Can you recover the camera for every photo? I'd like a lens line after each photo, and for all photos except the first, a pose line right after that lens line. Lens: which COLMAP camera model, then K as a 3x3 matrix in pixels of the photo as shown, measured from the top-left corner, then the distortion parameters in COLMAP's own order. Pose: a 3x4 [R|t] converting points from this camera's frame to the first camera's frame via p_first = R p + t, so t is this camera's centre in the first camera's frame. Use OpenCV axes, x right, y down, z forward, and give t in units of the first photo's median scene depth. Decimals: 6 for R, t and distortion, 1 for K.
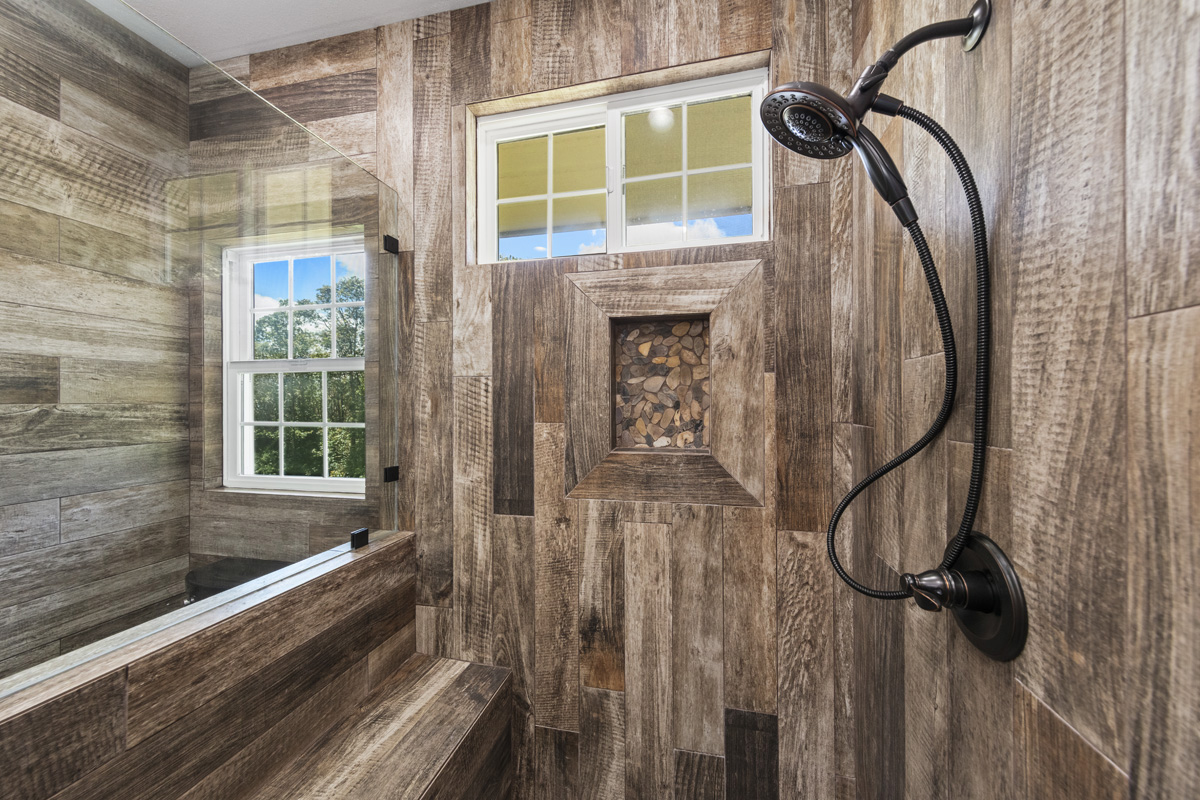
lens RADIAL K [[391.5, 0, 600.0], [0, 391.5, 400.0], [0, 0, 1]] dist [0.002075, 0.000014]
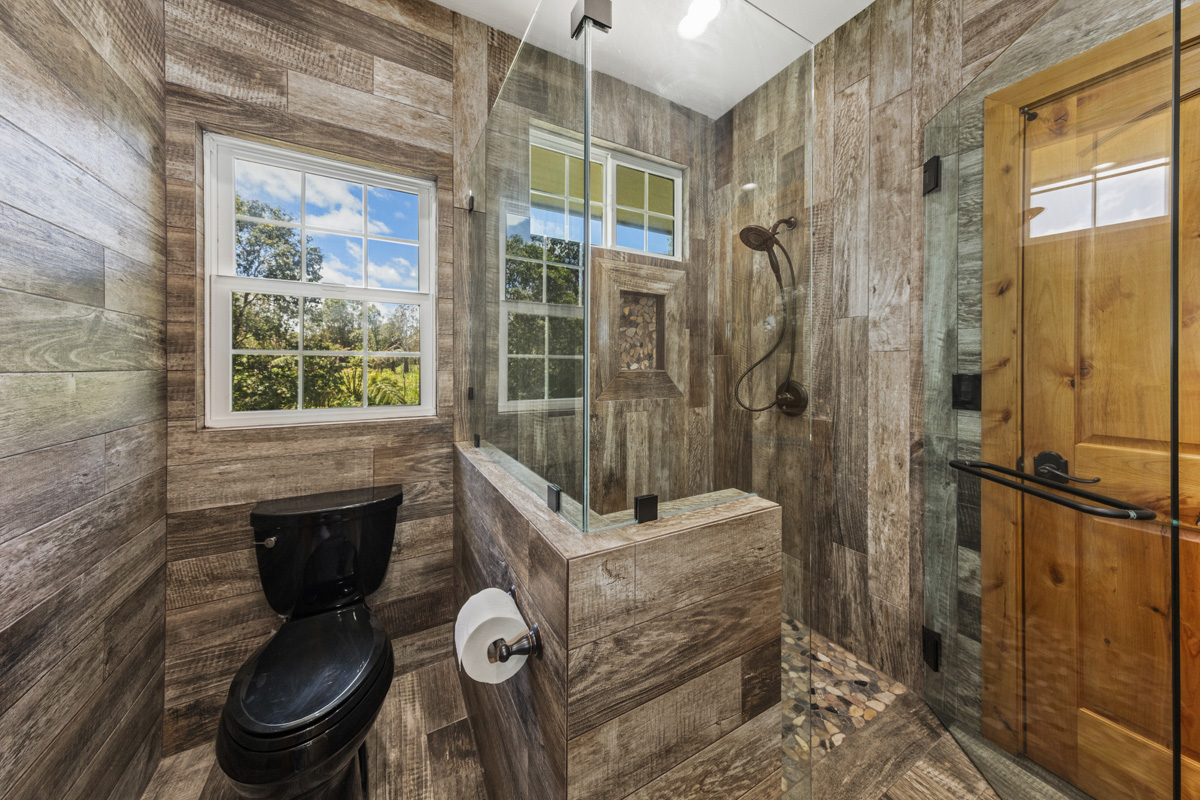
lens RADIAL K [[397.7, 0, 600.7], [0, 397.7, 365.1], [0, 0, 1]] dist [-0.000138, 0.000012]
pose [[0.747714, 0.006126, 0.663992, -1.175634], [-0.008693, 0.999962, 0.000563, 0.109466], [-0.663964, -0.006193, 0.747739, -0.205955]]
